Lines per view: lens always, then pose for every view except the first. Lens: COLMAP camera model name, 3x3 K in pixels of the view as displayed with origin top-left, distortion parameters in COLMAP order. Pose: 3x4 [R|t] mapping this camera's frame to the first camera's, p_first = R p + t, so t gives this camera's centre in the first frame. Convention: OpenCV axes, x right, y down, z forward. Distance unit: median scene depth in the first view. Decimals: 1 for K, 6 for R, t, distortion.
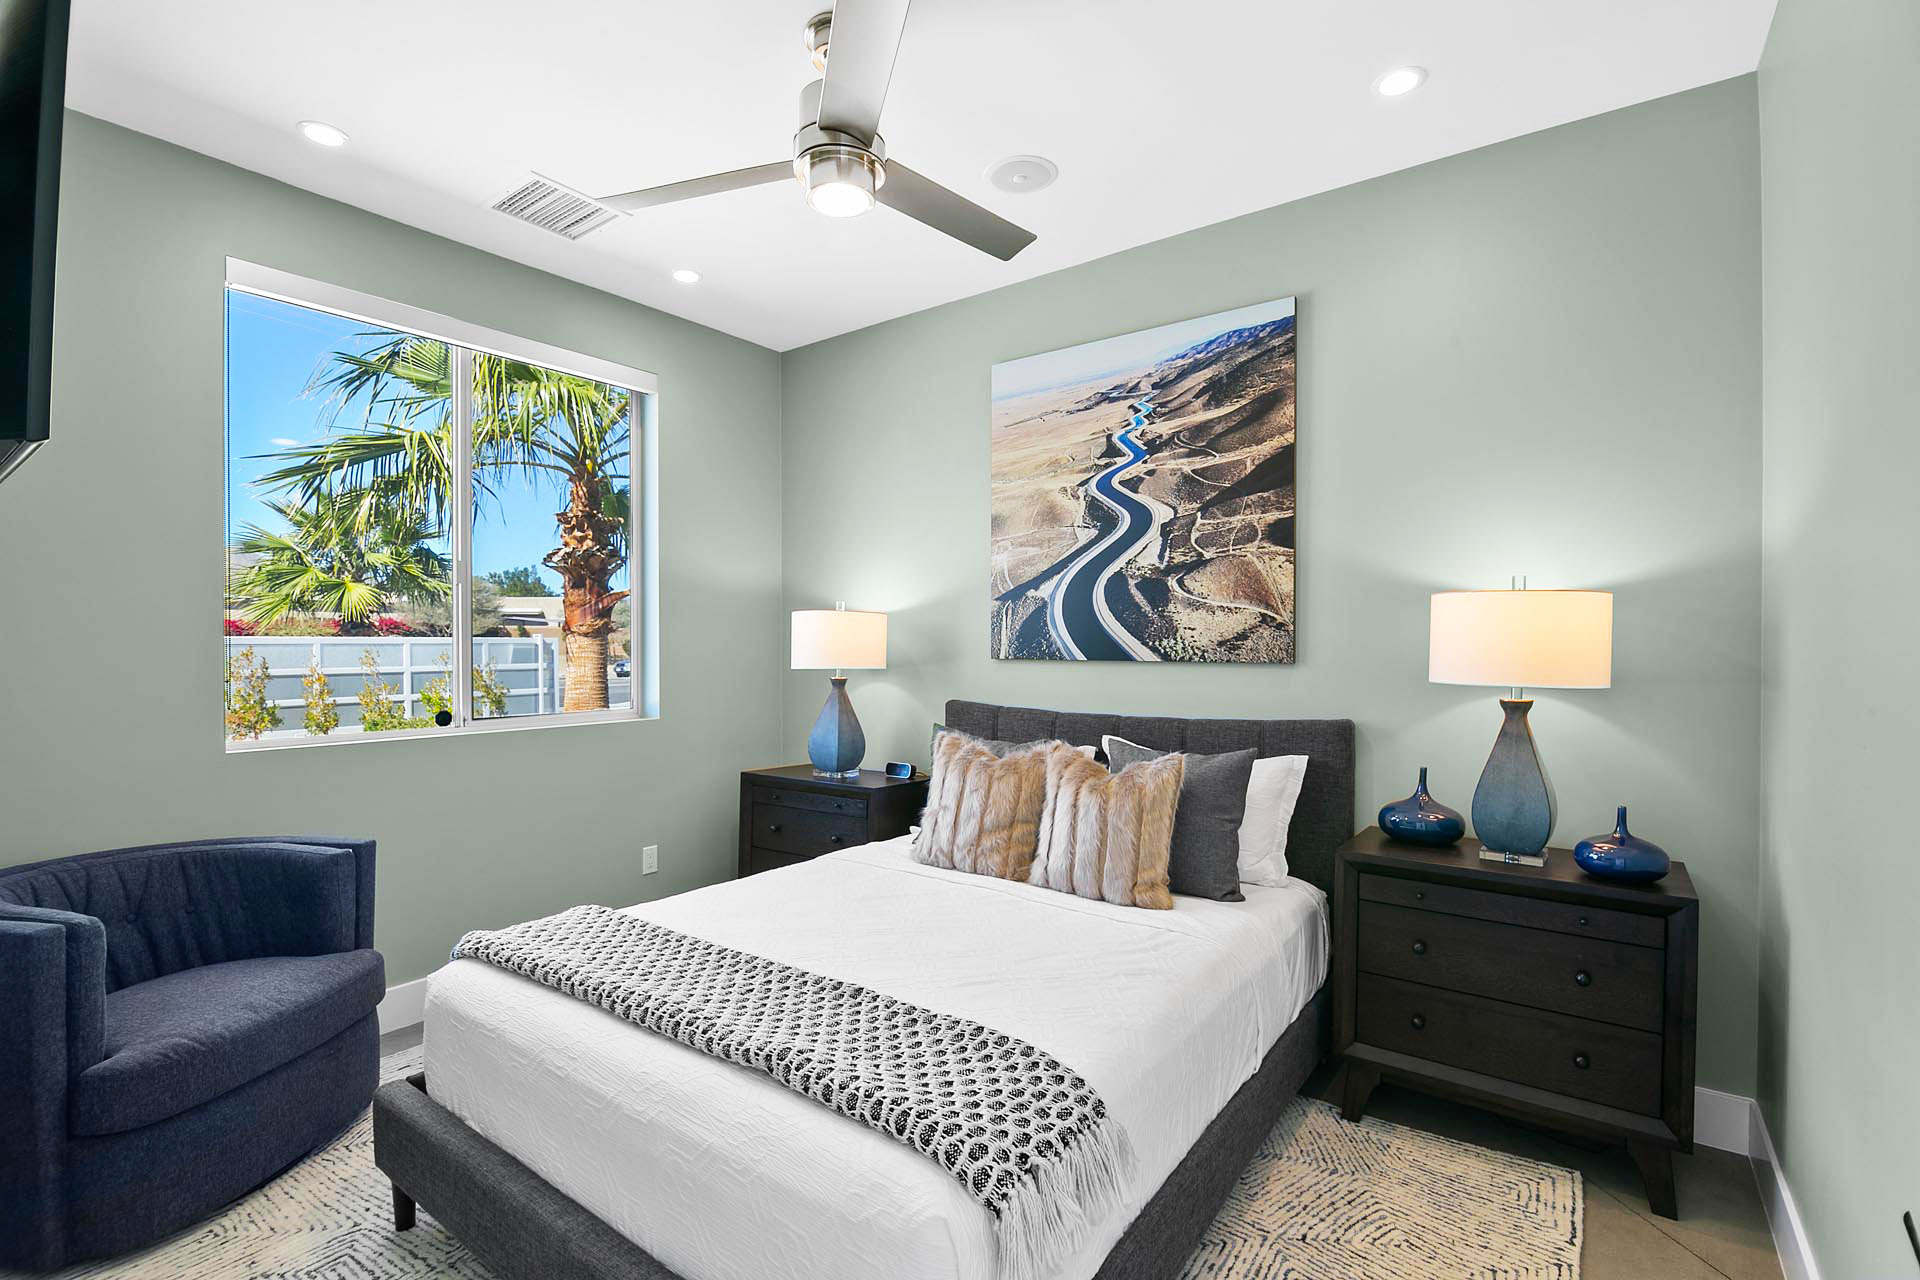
lens RADIAL K [[863.3, 0, 955.2], [0, 863.3, 651.3], [0, 0, 1]] dist [-0.003810, -0.008033]
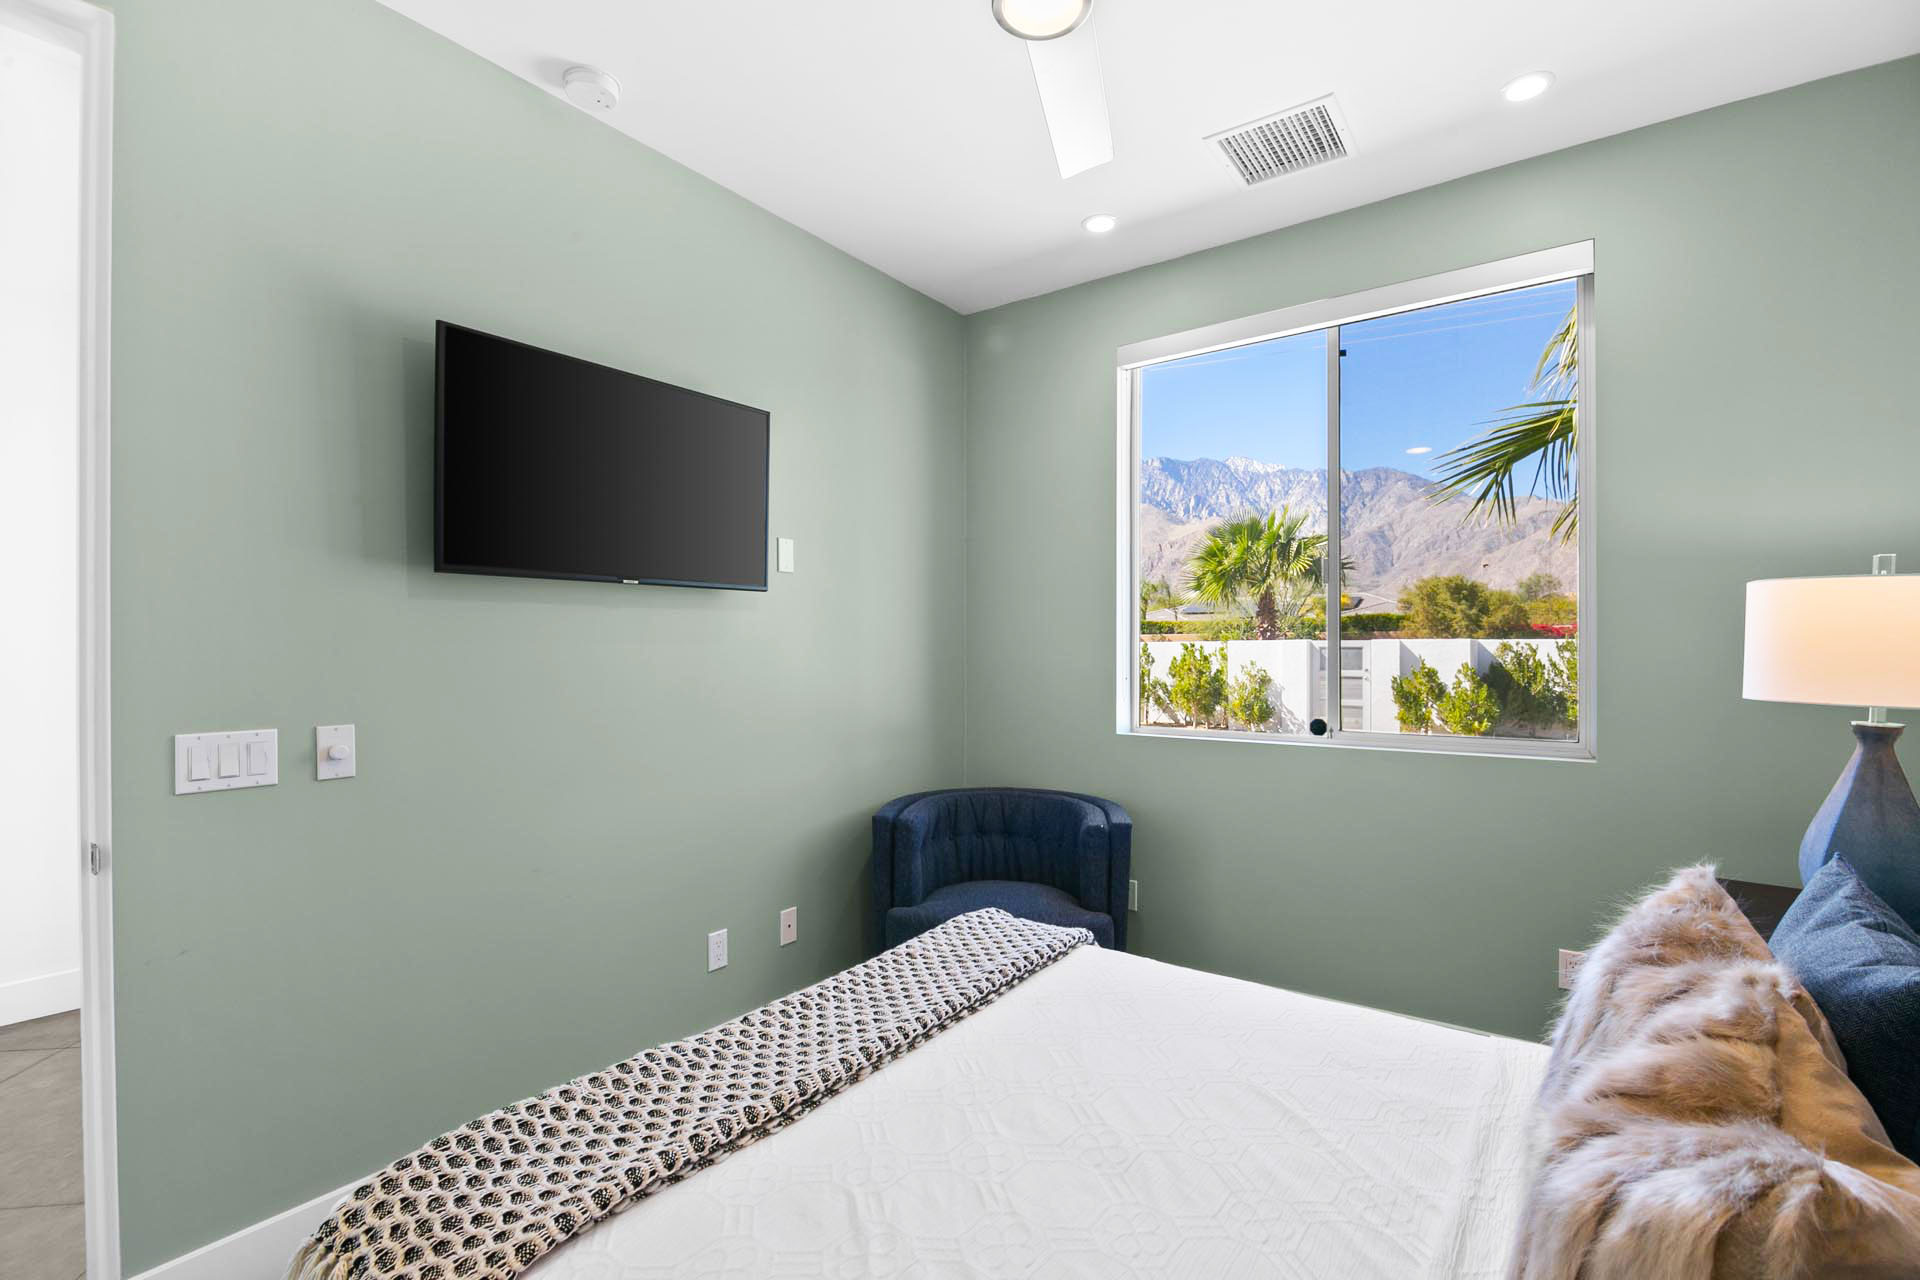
lens RADIAL K [[863.3, 0, 955.2], [0, 863.3, 651.3], [0, 0, 1]] dist [-0.003810, -0.008033]
pose [[0.014228, 0.005038, -0.999886, 0.401263], [-0.005803, 0.999971, 0.004956, -0.009676], [0.999882, 0.005731, 0.014257, 0.672226]]
